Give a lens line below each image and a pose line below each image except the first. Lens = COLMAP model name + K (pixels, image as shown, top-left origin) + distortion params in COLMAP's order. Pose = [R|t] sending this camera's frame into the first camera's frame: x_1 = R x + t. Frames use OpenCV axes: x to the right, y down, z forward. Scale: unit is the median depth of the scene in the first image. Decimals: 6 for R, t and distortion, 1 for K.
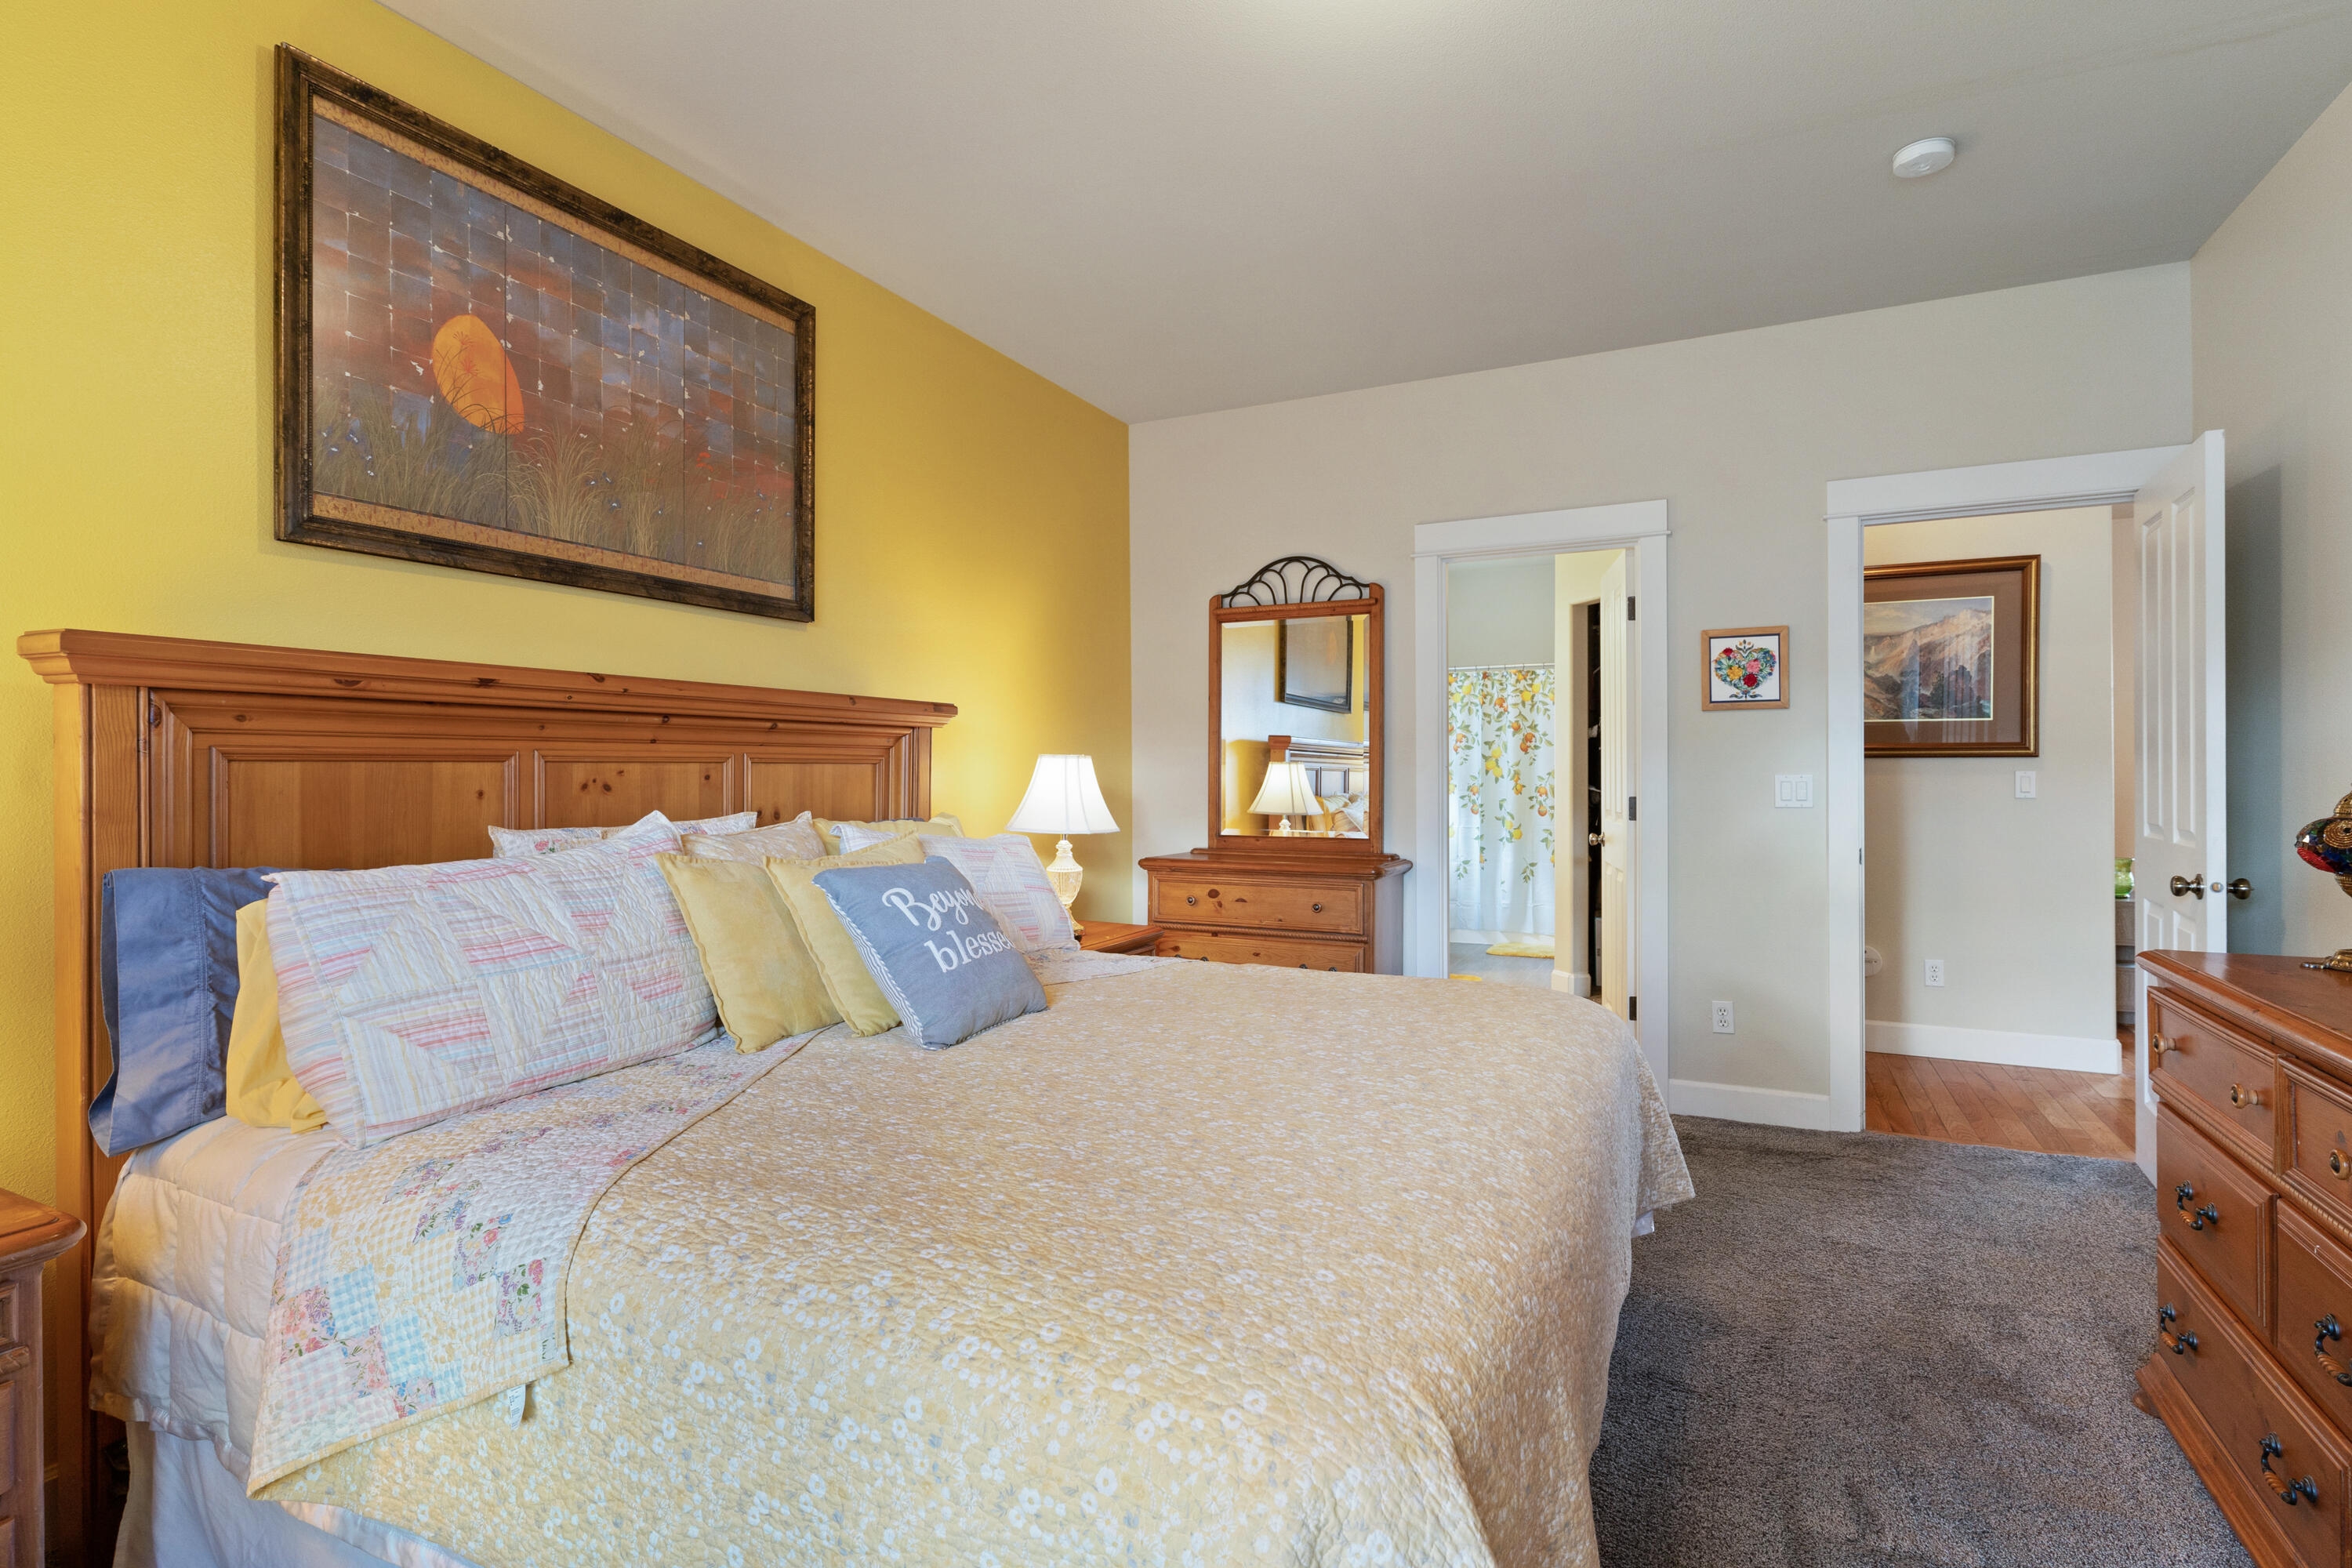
lens RADIAL K [[1135.7, 0, 1179.9], [0, 1135.7, 780.8], [0, 0, 1]] dist [0.003831, -0.000932]
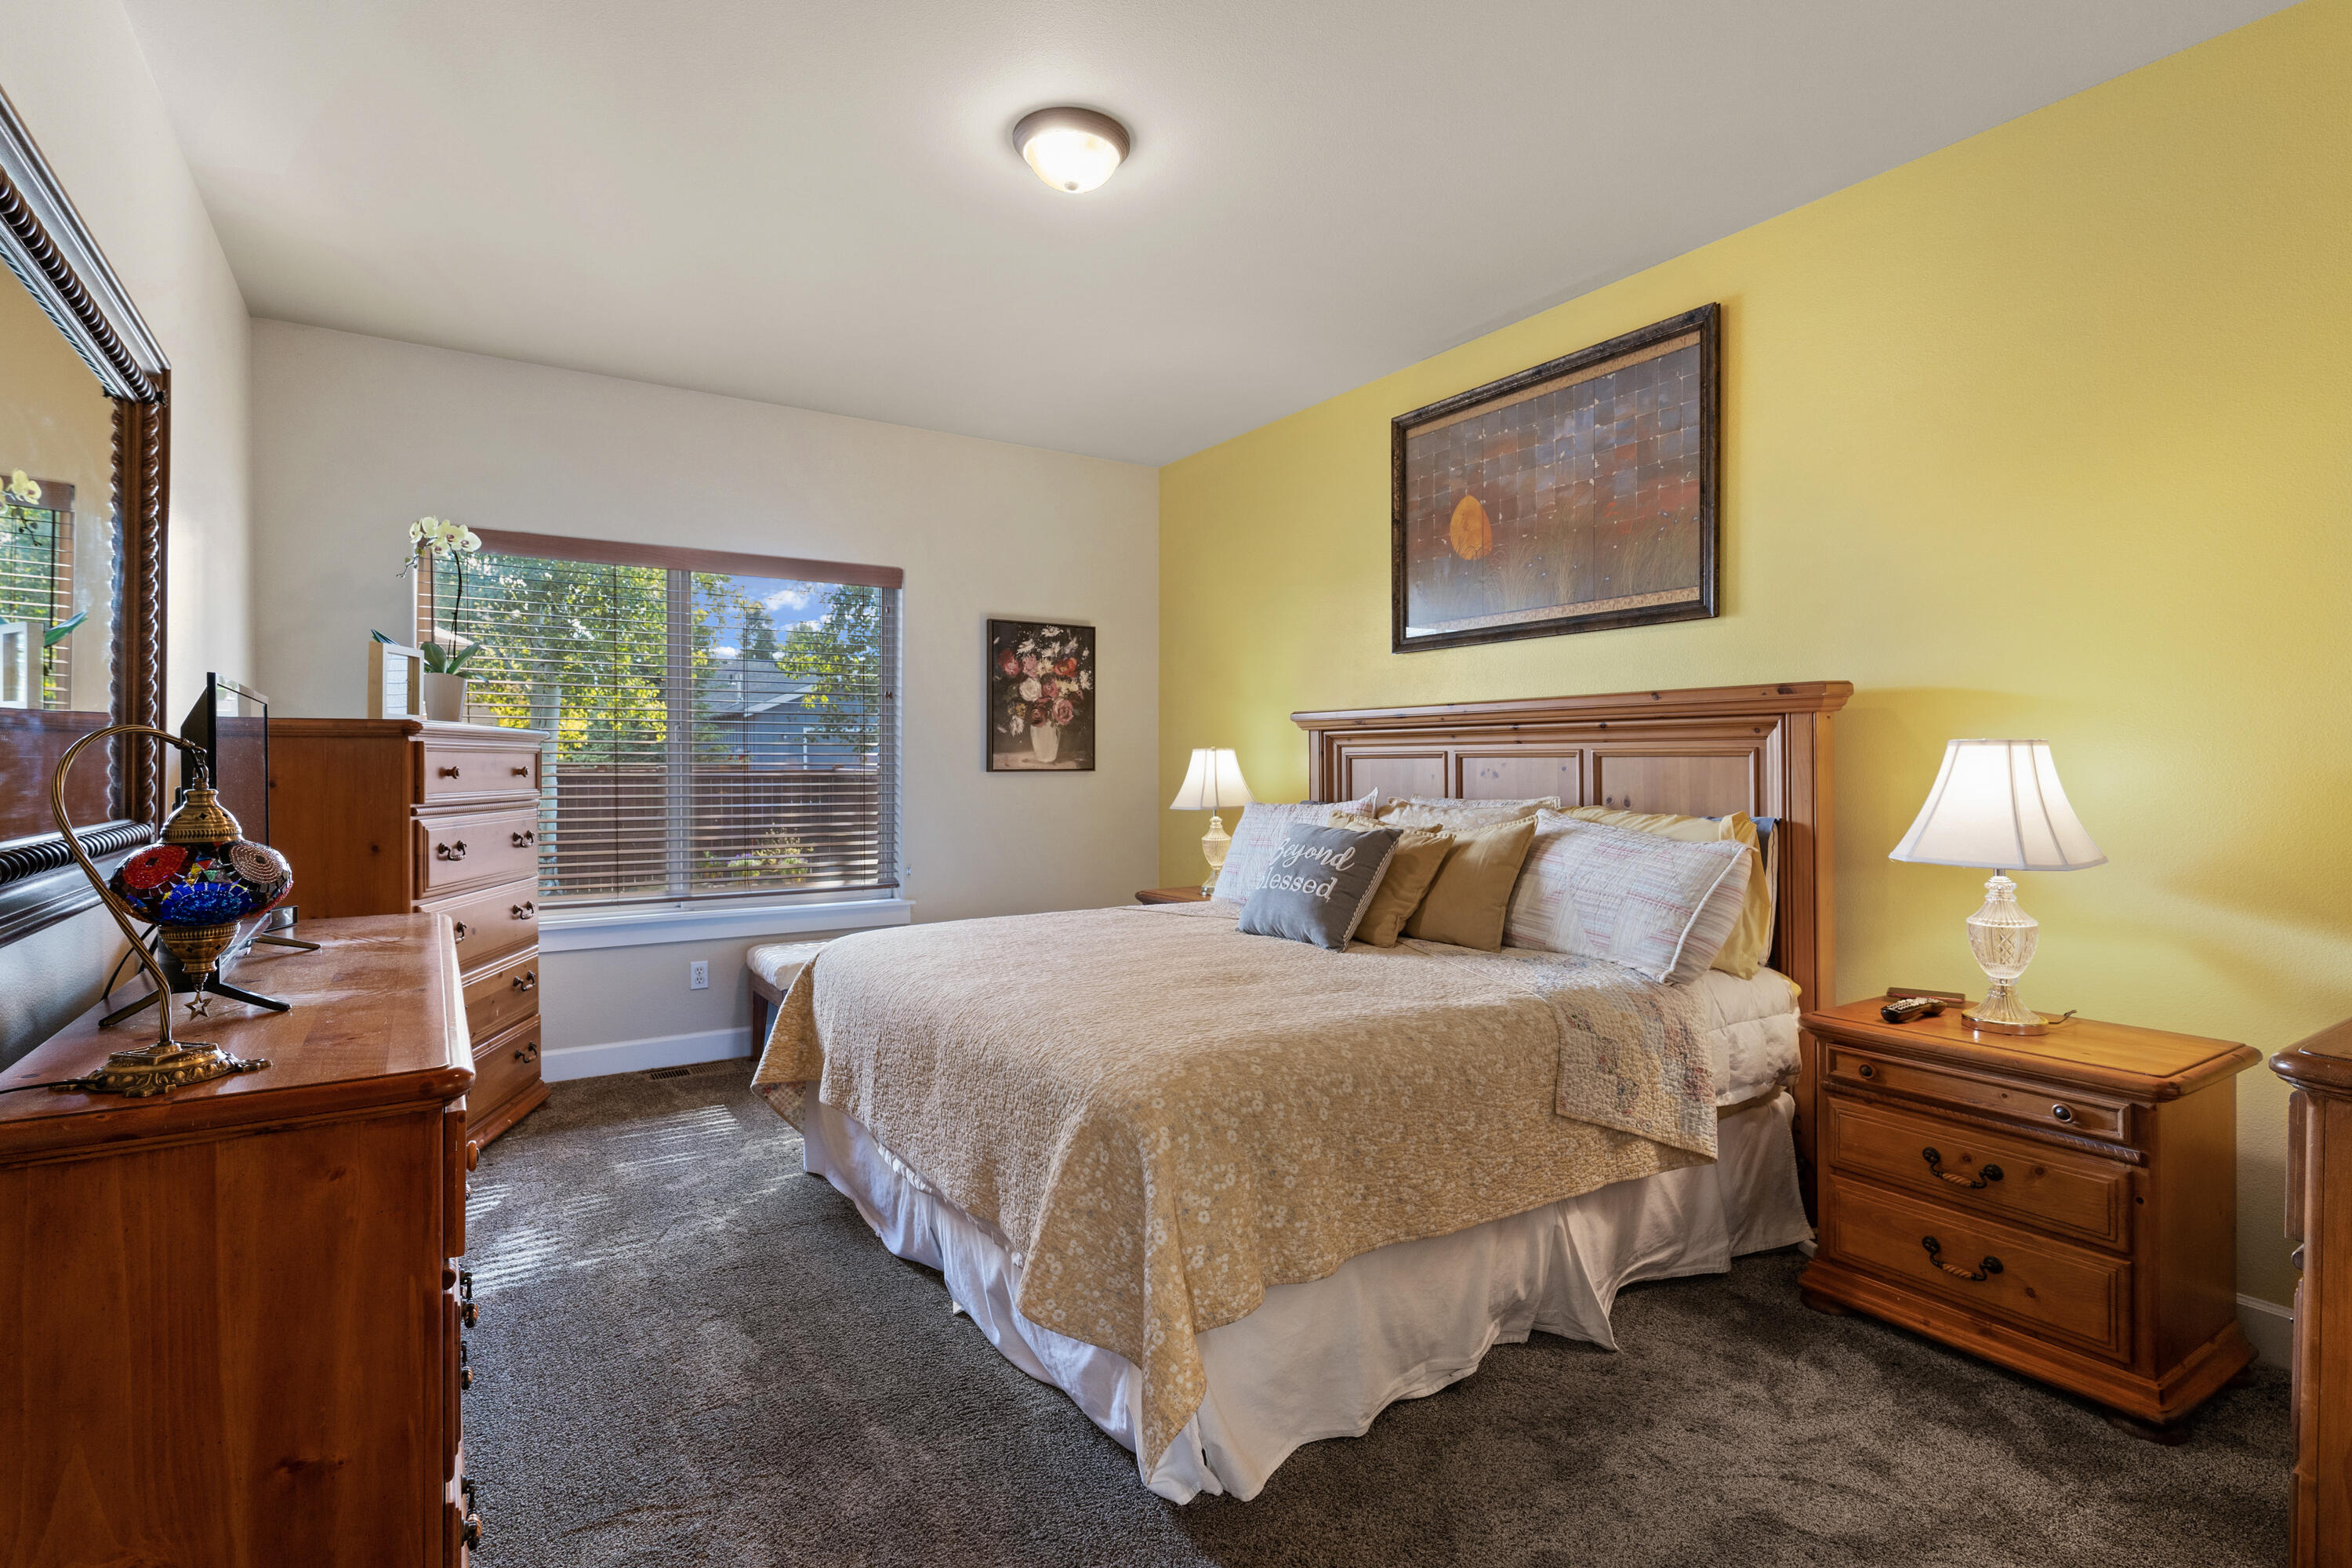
lens RADIAL K [[1135.7, 0, 1179.9], [0, 1135.7, 780.8], [0, 0, 1]] dist [0.003831, -0.000932]
pose [[-0.505495, 0.016453, -0.862672, 0.906133], [-0.005062, 0.999744, 0.022034, -0.015464], [0.862814, 0.015504, -0.505283, 1.266693]]
